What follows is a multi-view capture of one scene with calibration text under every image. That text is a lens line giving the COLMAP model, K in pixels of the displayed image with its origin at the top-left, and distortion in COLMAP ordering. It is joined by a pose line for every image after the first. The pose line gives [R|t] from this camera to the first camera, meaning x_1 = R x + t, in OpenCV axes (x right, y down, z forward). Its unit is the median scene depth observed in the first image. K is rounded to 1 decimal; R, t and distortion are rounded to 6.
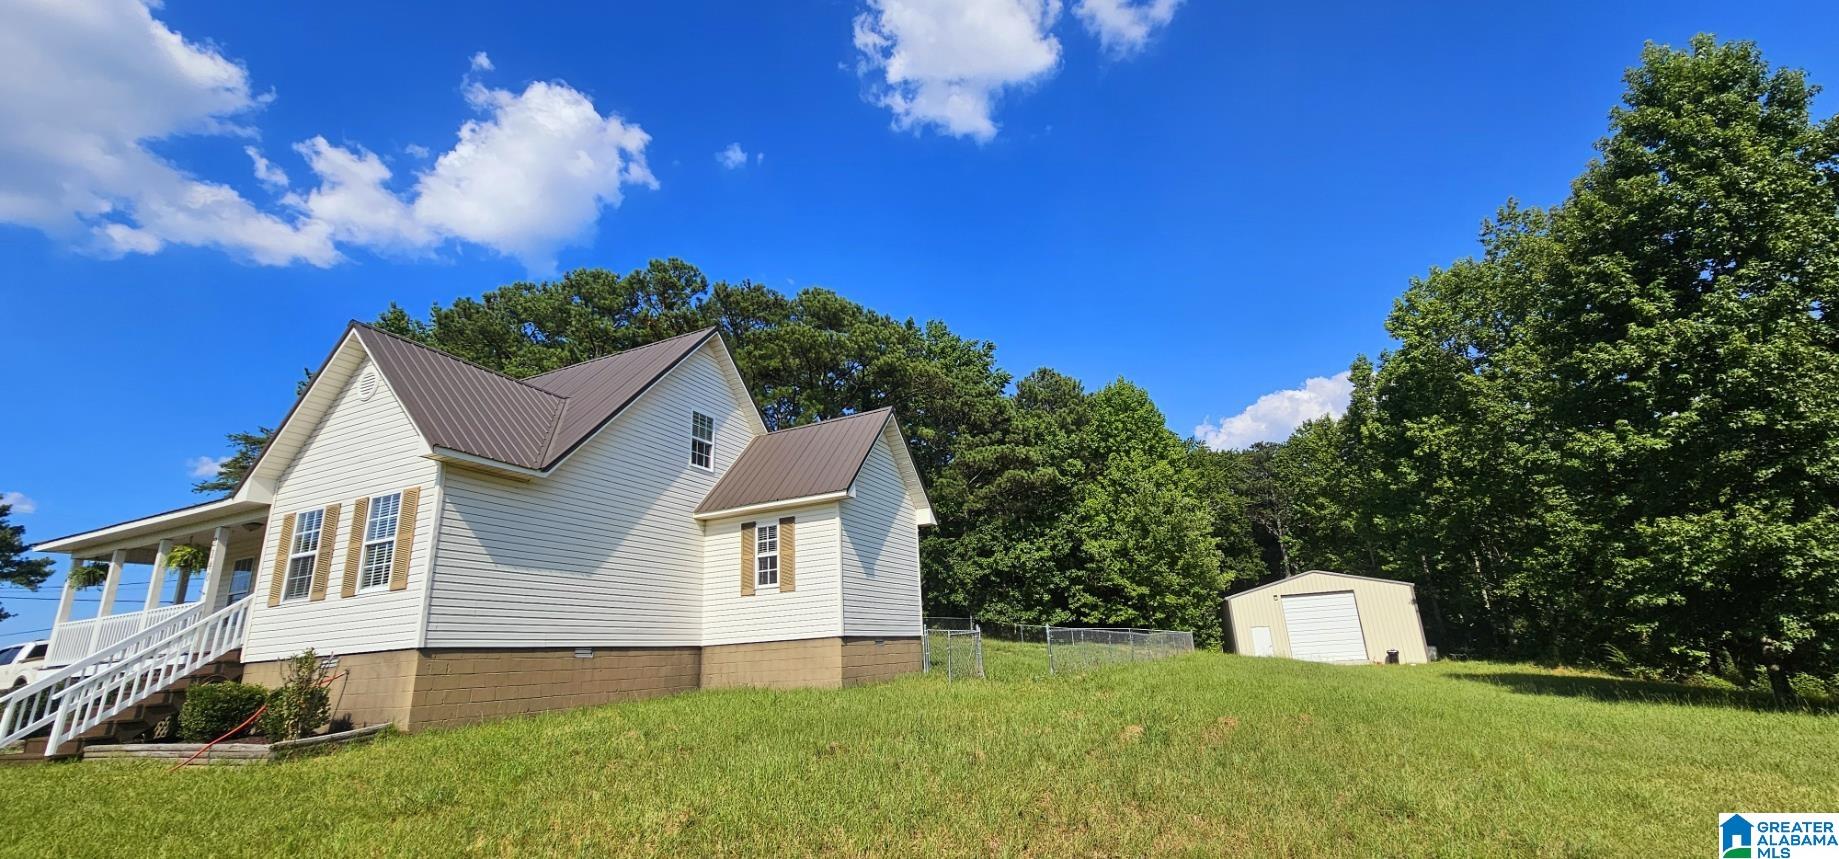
lens RADIAL K [[750.6, 0, 941.0], [0, 750.6, 427.4], [0, 0, 1]] dist [-0.004810, 0.000827]
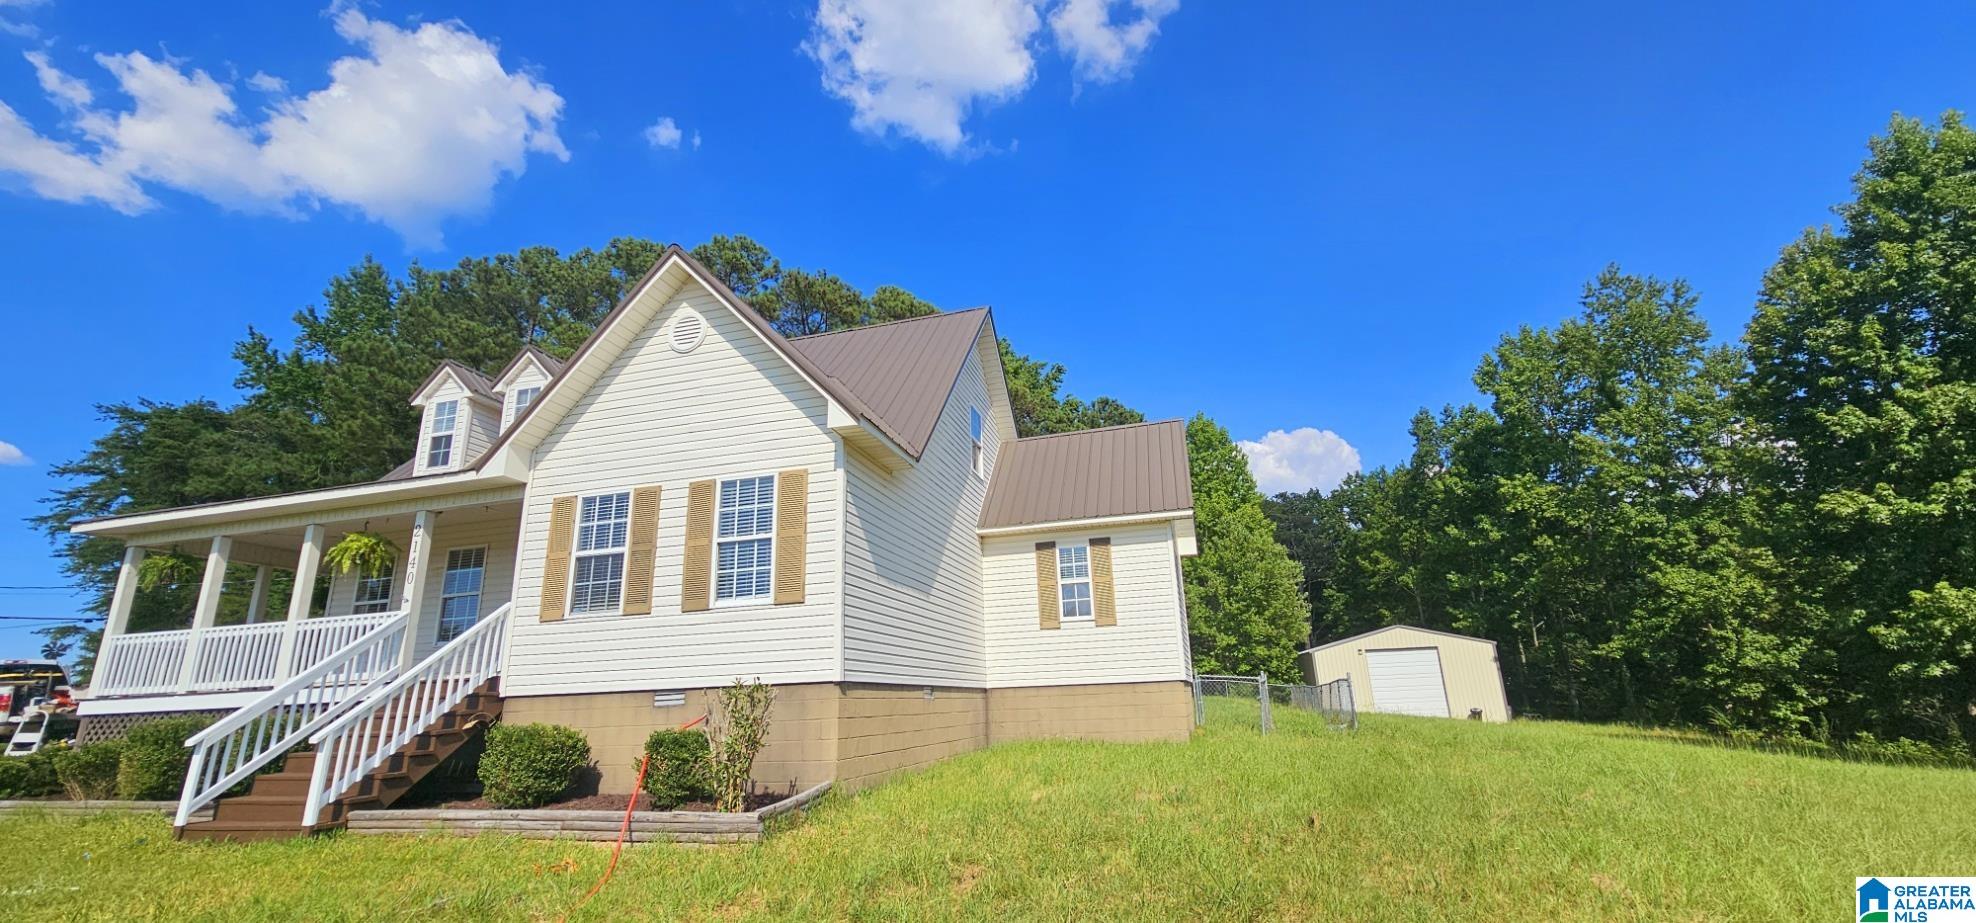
lens RADIAL K [[806.5, 0, 998.5], [0, 806.5, 473.2], [0, 0, 1]] dist [-0.004810, 0.000827]
pose [[0.987318, 0.061702, 0.146274, -0.190988], [-0.063660, 0.997933, 0.008741, 0.019504], [-0.145433, -0.017942, 0.989205, 0.051254]]
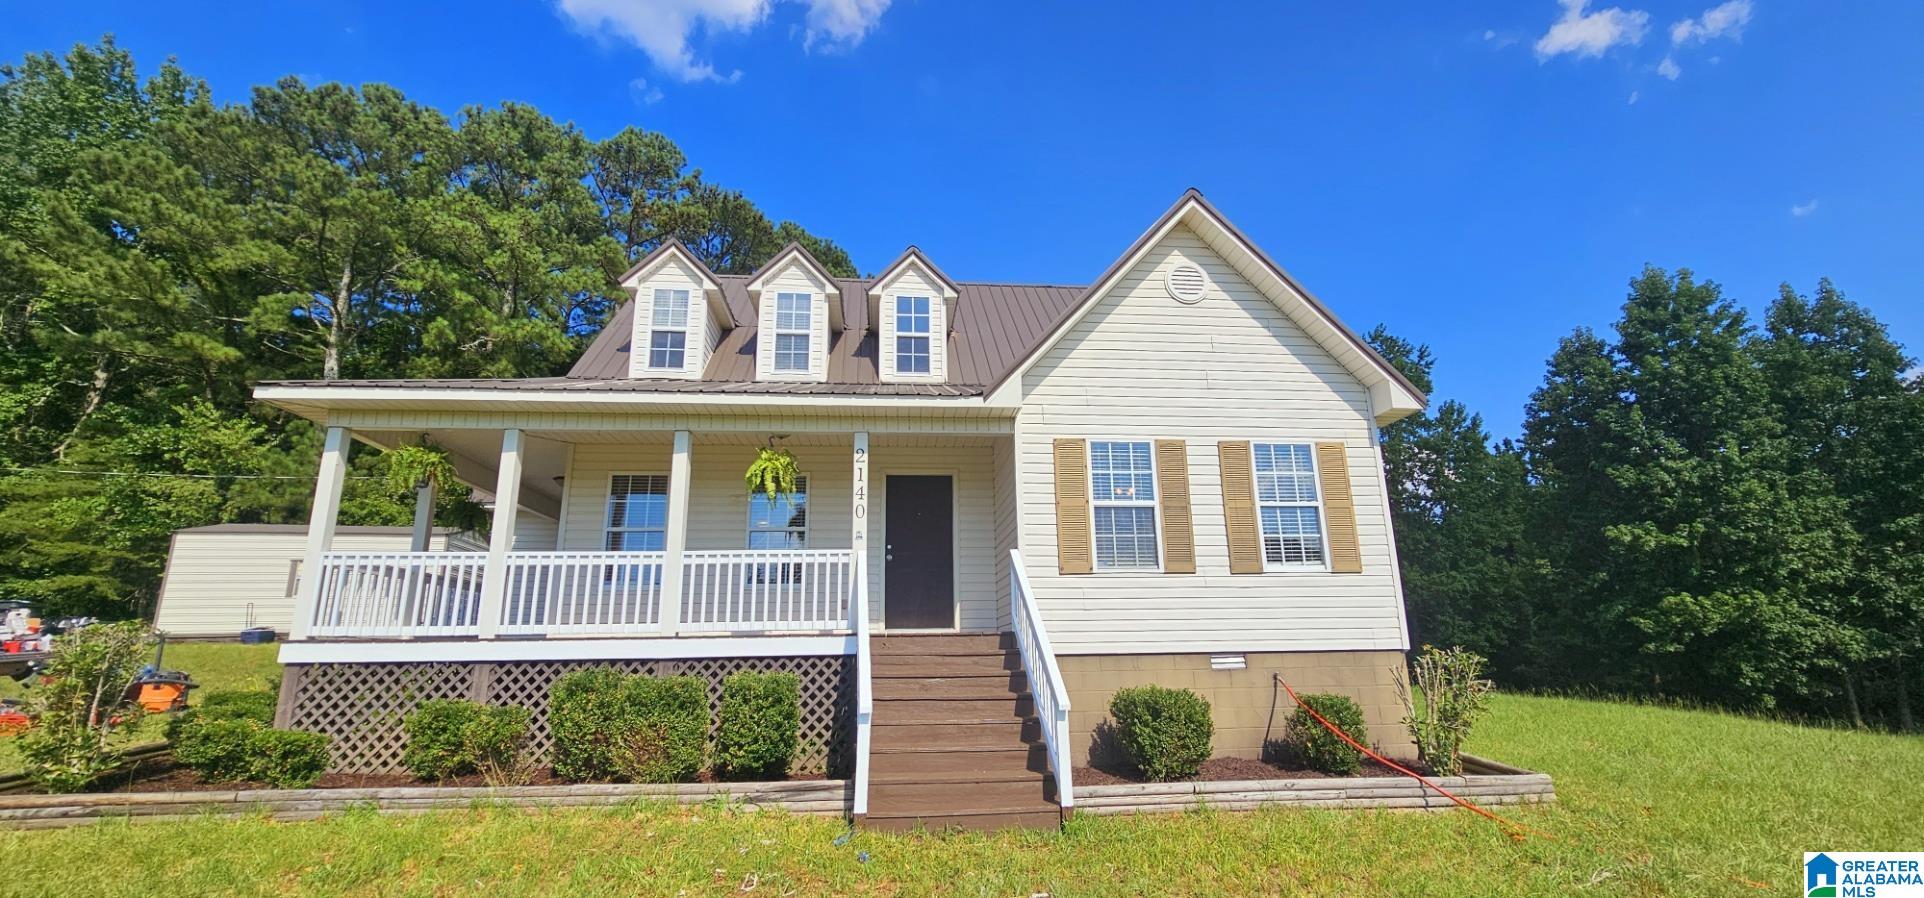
lens RADIAL K [[785.3, 0, 956.6], [0, 785.3, 458.1], [0, 0, 1]] dist [-0.004810, 0.000827]
pose [[0.866896, 0.159653, 0.472230, -0.436655], [-0.178358, 0.983952, -0.005235, 0.052258], [-0.465488, -0.079688, 0.881460, 0.142912]]
